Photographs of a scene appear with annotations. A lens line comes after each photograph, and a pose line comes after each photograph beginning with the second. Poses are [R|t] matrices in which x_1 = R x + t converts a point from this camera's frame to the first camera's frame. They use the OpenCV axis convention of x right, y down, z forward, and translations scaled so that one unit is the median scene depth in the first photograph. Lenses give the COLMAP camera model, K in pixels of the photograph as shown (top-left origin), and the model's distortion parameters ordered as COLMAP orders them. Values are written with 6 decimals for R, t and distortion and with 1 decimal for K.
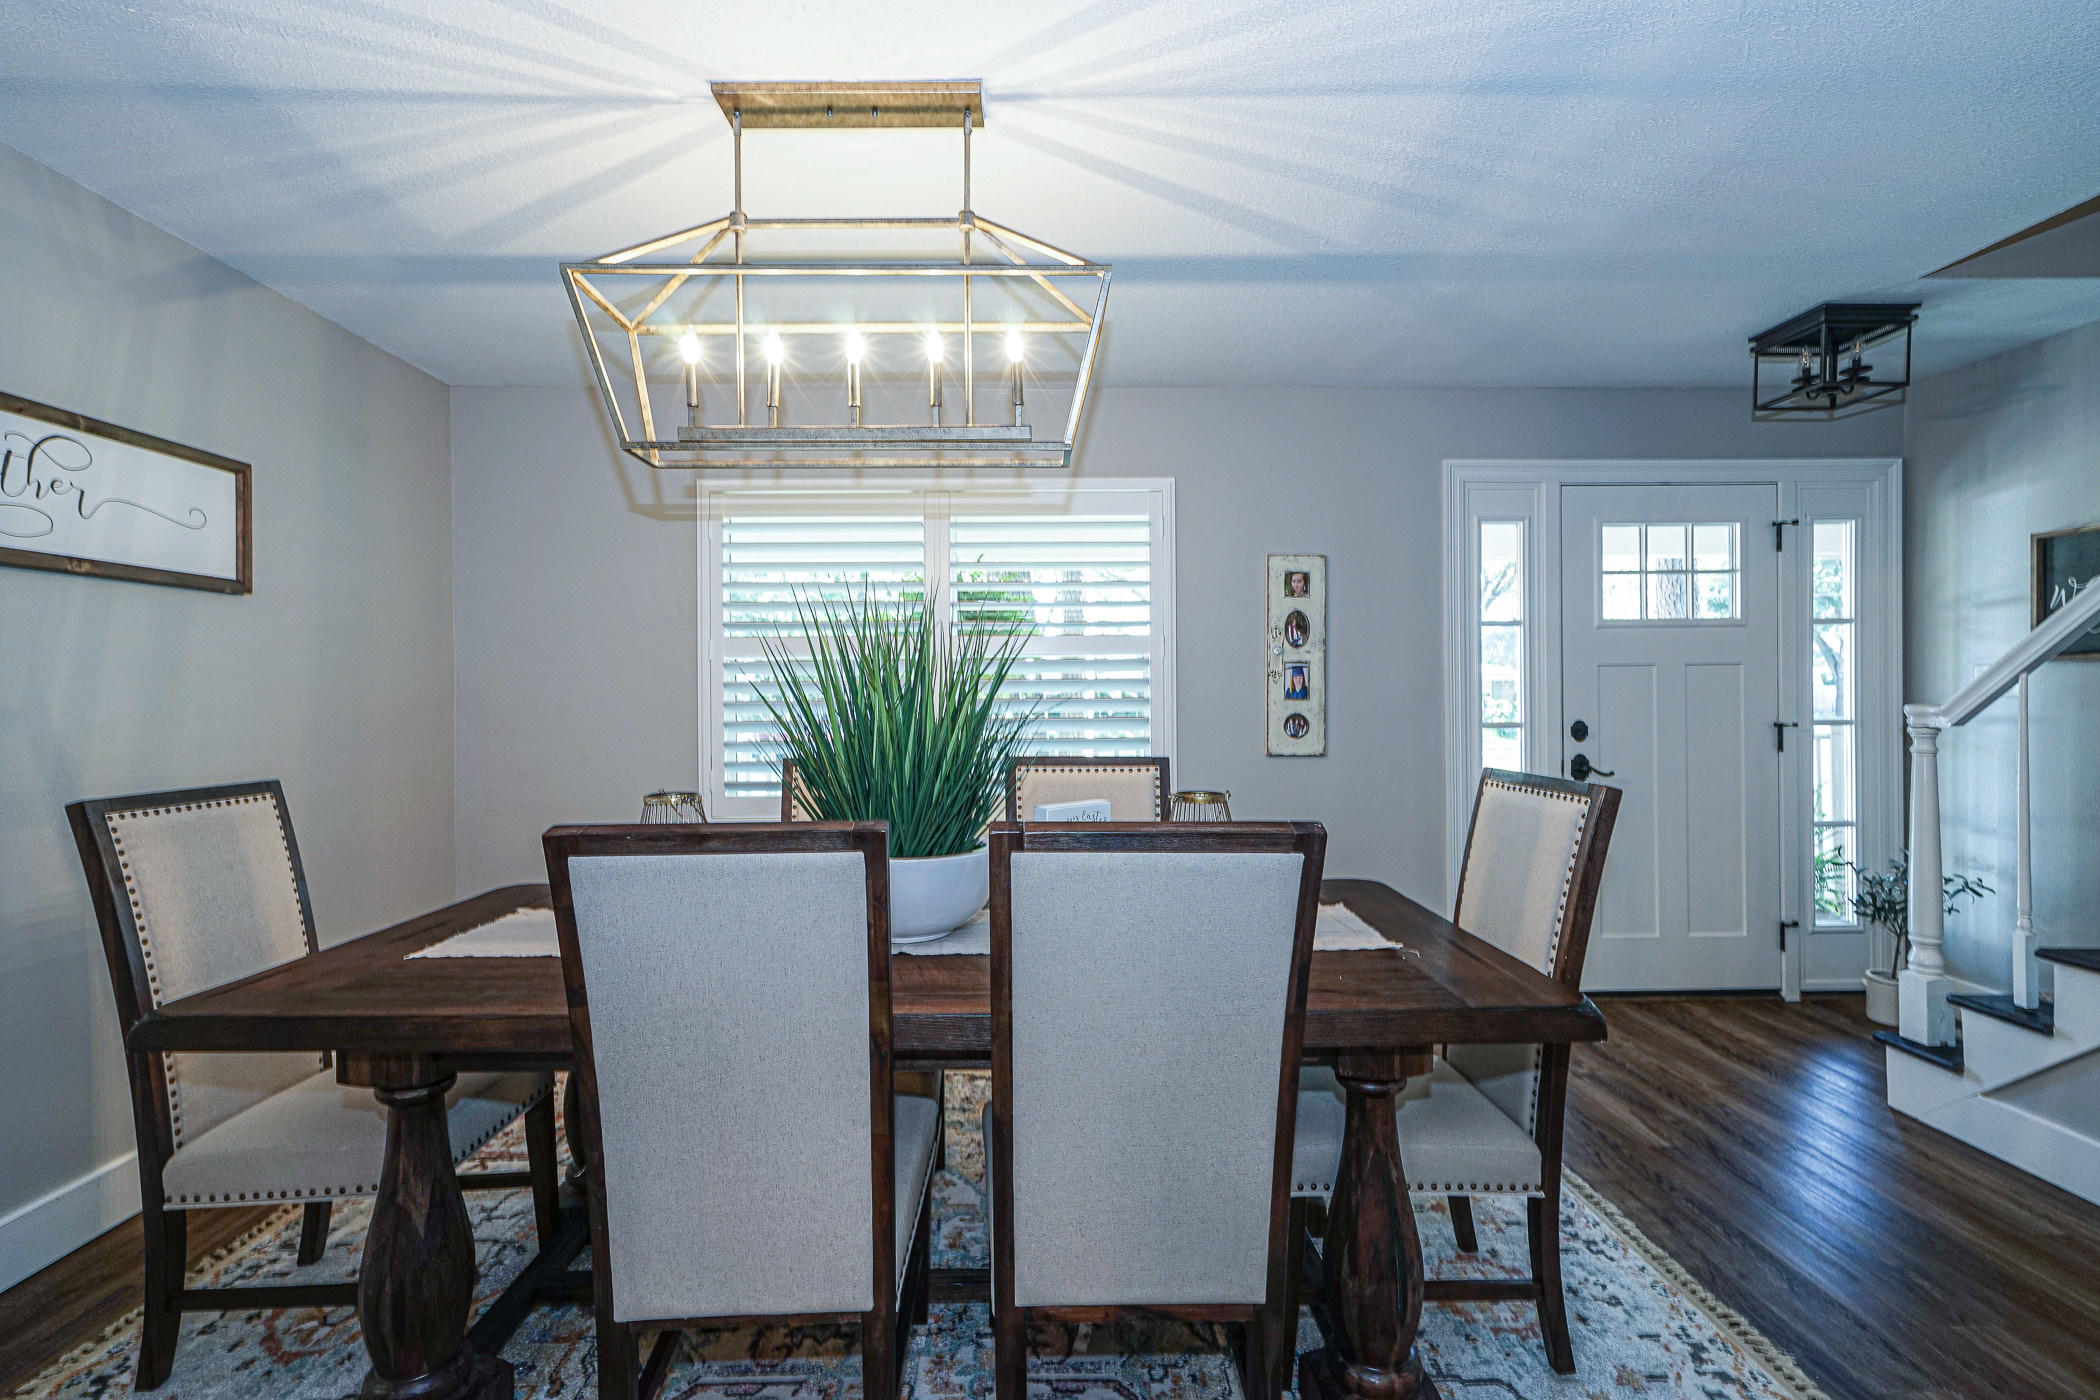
lens RADIAL K [[952.9, 0, 1037.9], [0, 952.9, 703.4], [0, 0, 1]] dist [-0.003893, 0.007639]
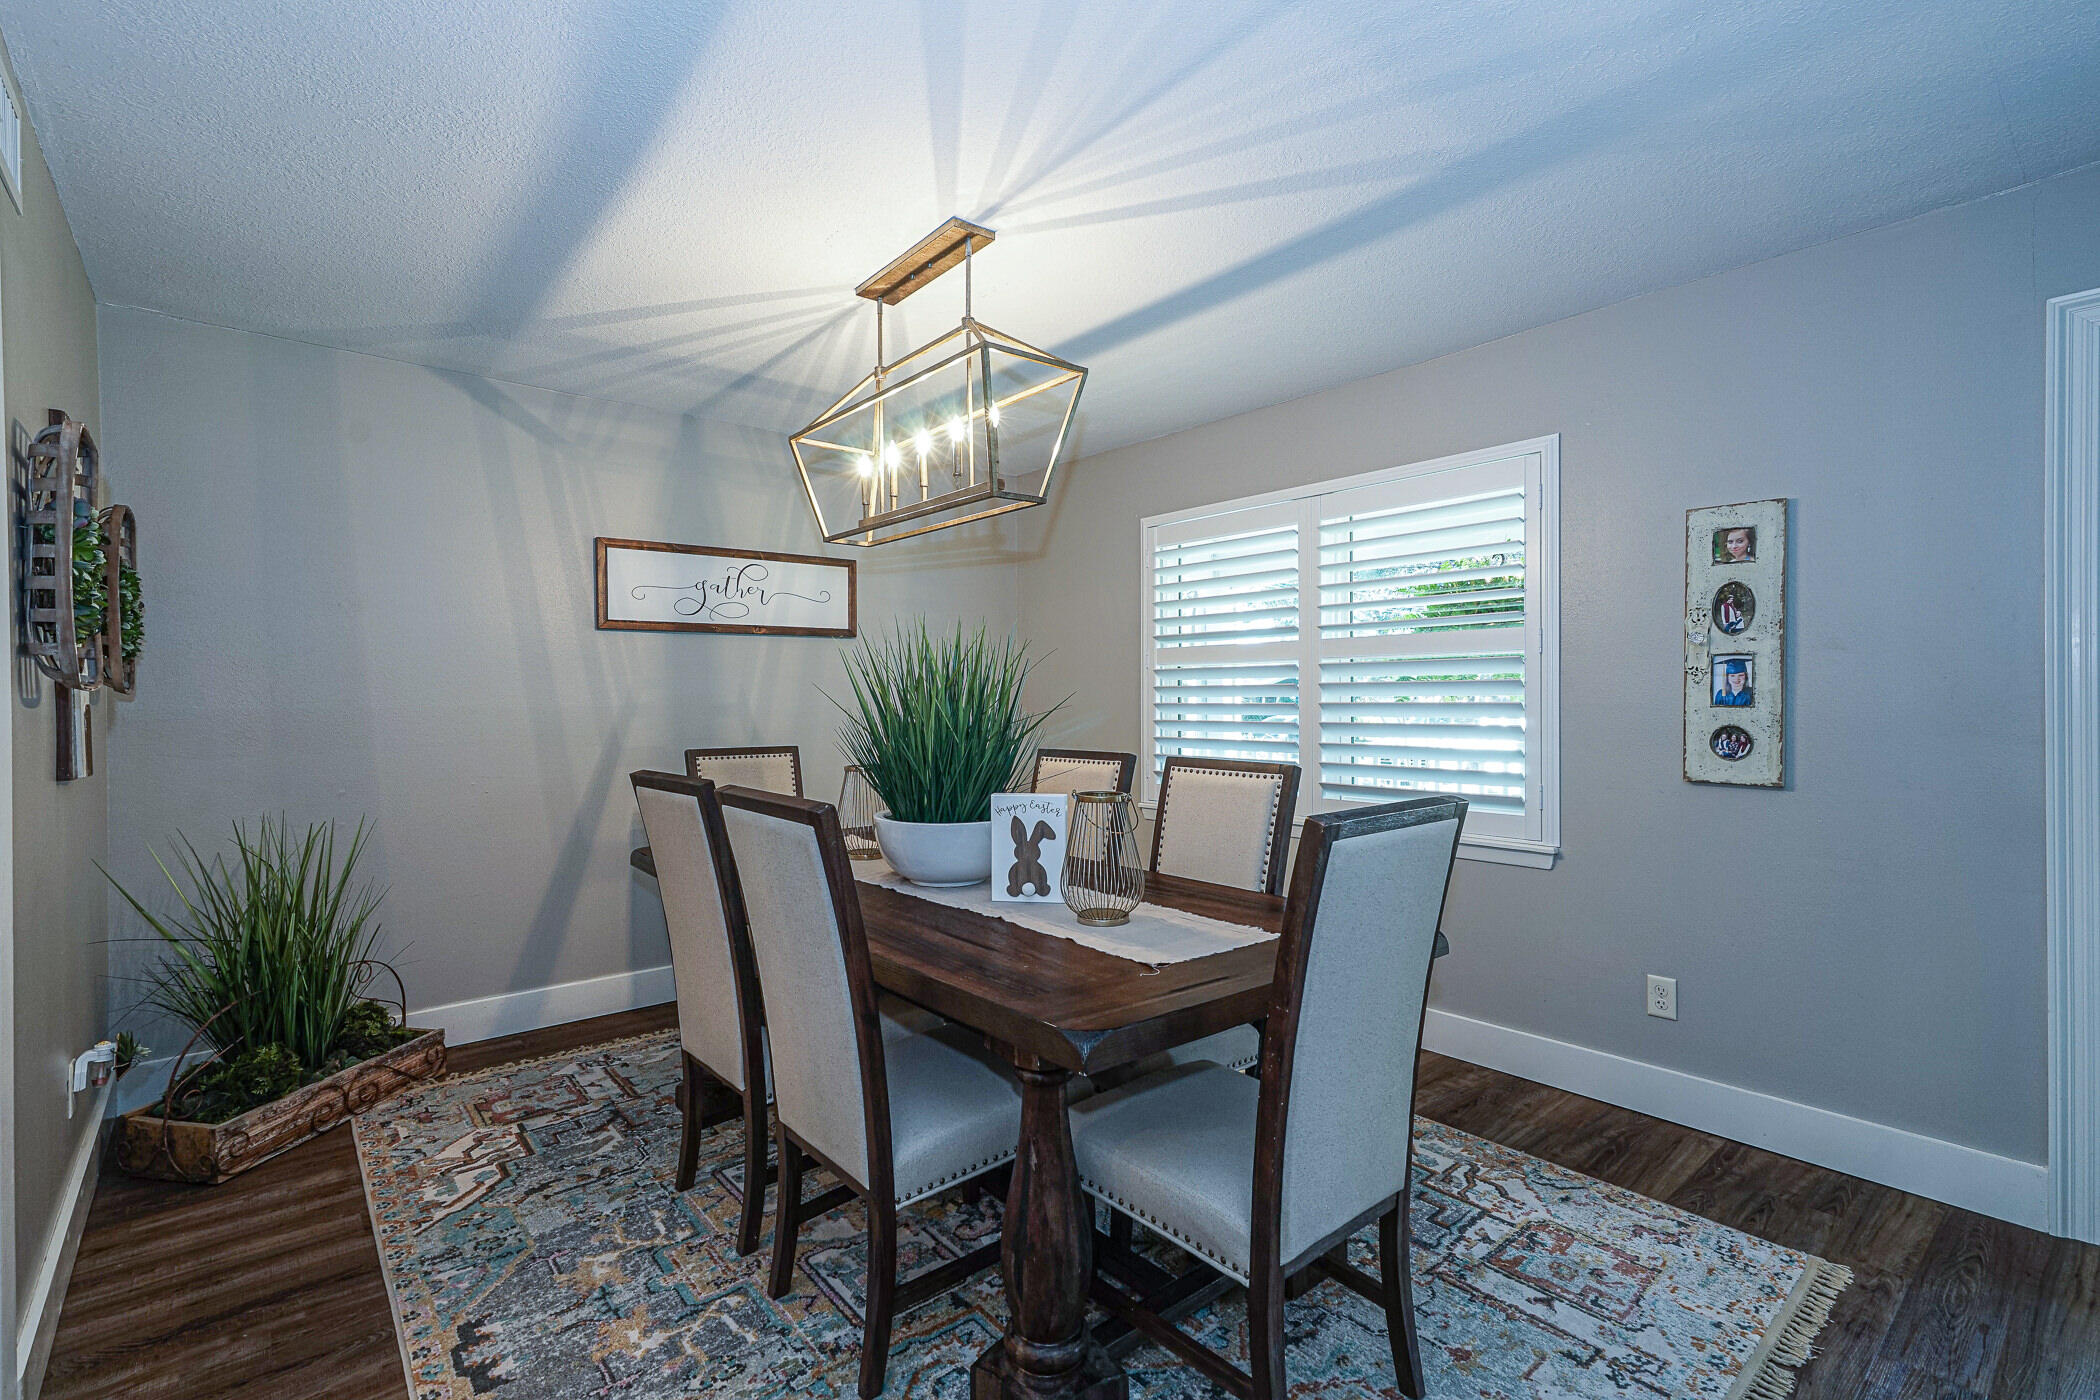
lens RADIAL K [[952.9, 0, 1048.0], [0, 952.9, 698.8], [0, 0, 1]] dist [-0.003893, 0.007639]
pose [[0.629089, 0.002966, -0.777328, 0.853892], [-0.008753, 0.999956, -0.003268, -0.004942], [0.777284, 0.008860, 0.629087, 0.251492]]
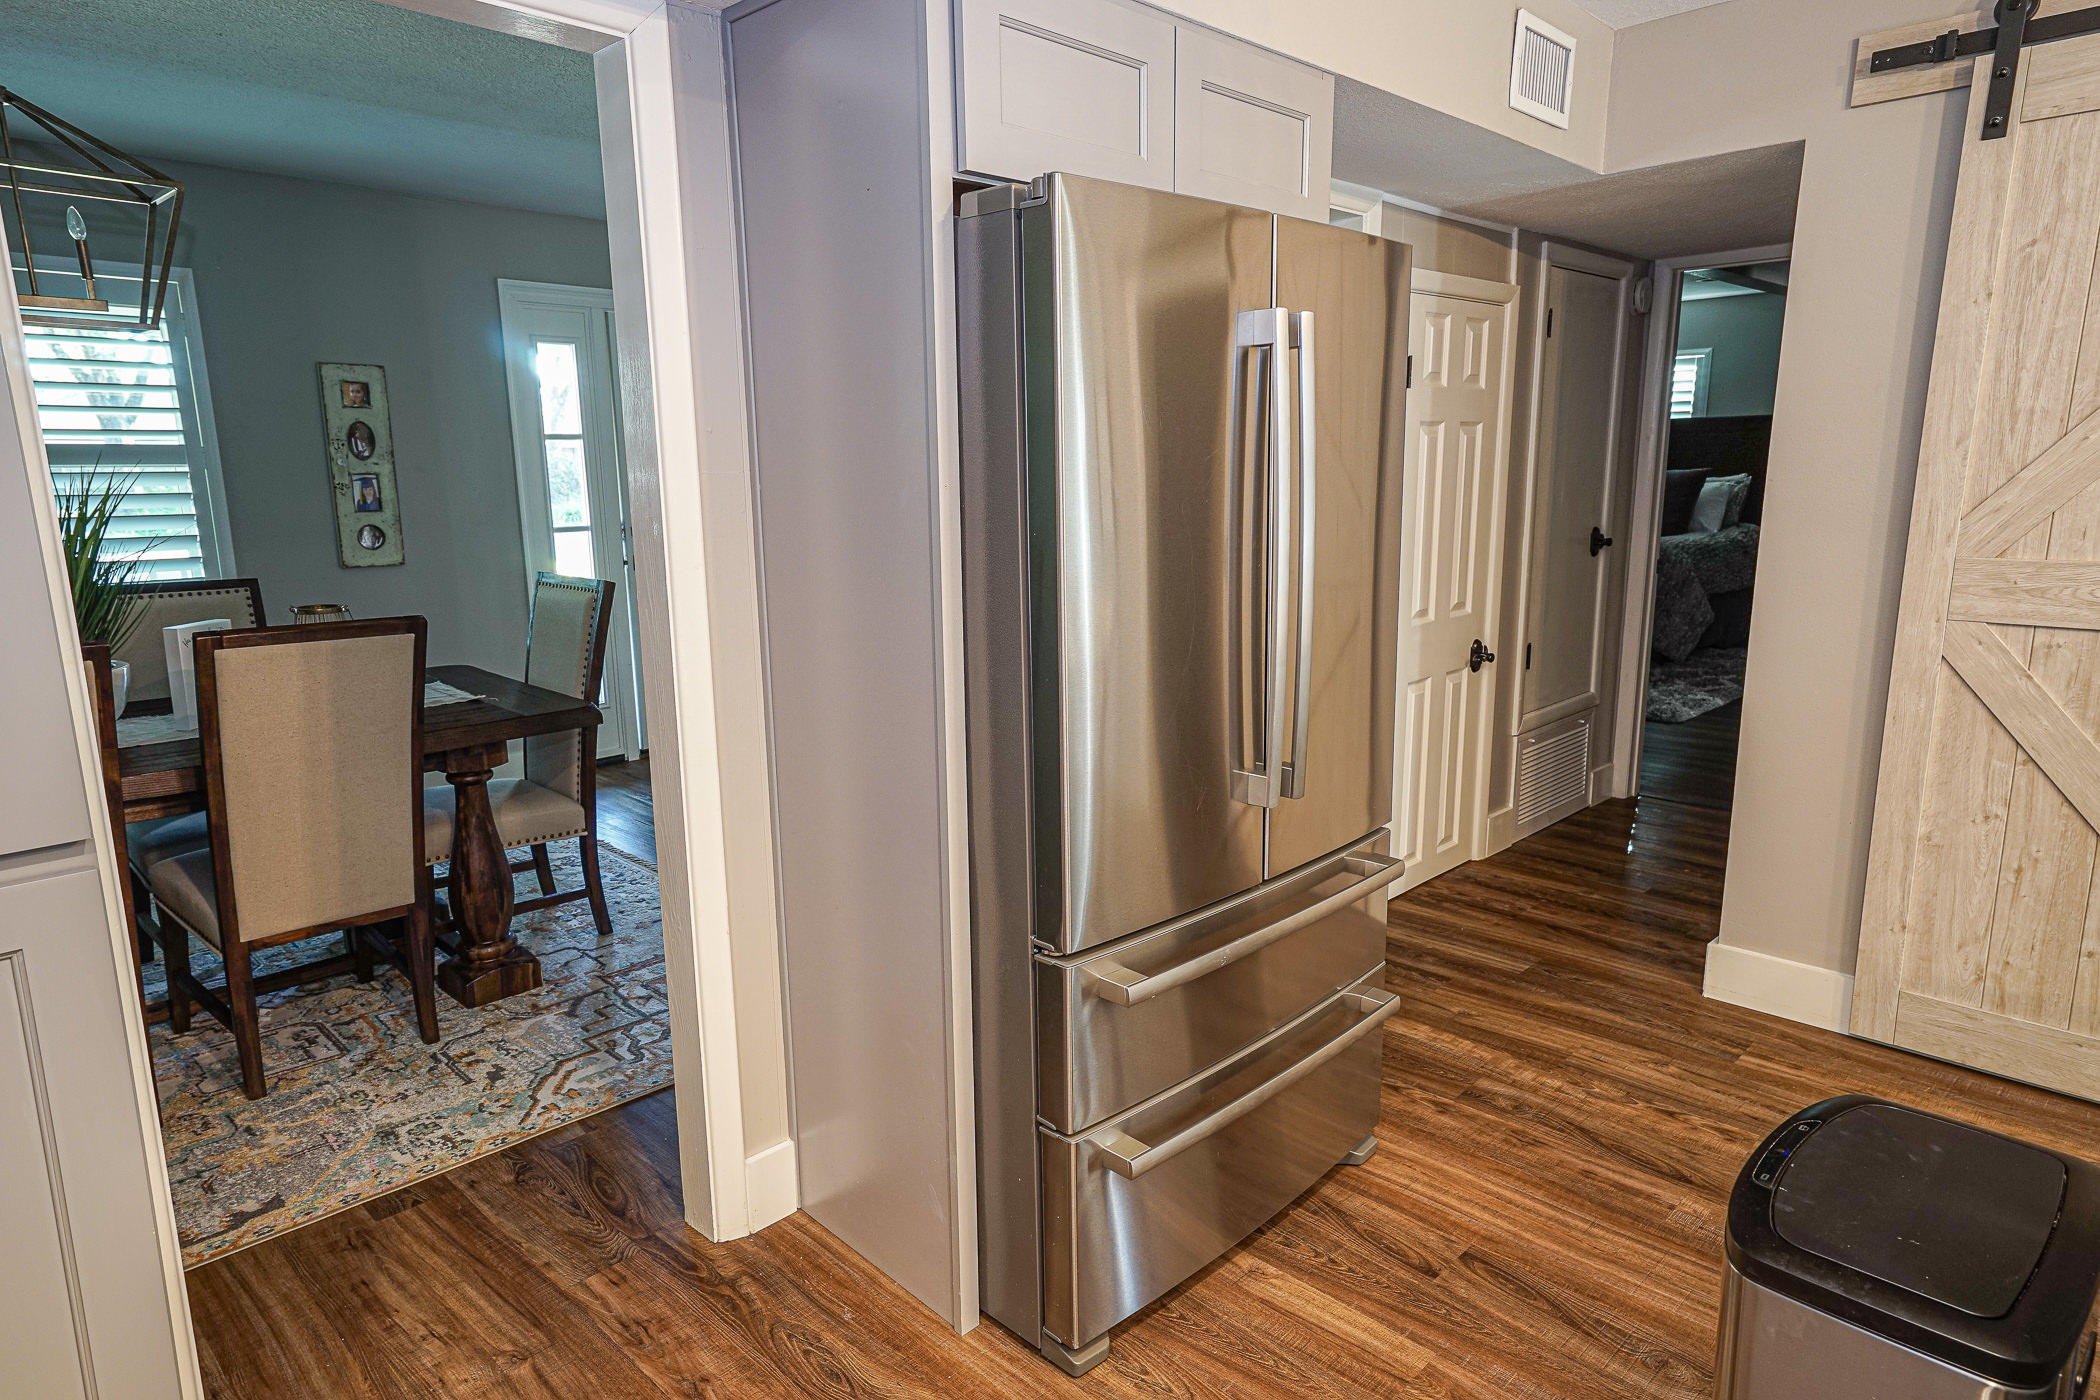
lens RADIAL K [[1258.7, 0, 1045.5], [0, 1258.7, 710.5], [0, 0, 1]] dist [0.044367, 0.000893]
pose [[0.718423, -0.135544, 0.682273, -0.286593], [0.008135, 0.982402, 0.186603, -0.074179], [-0.695559, -0.128509, 0.706883, -0.842616]]
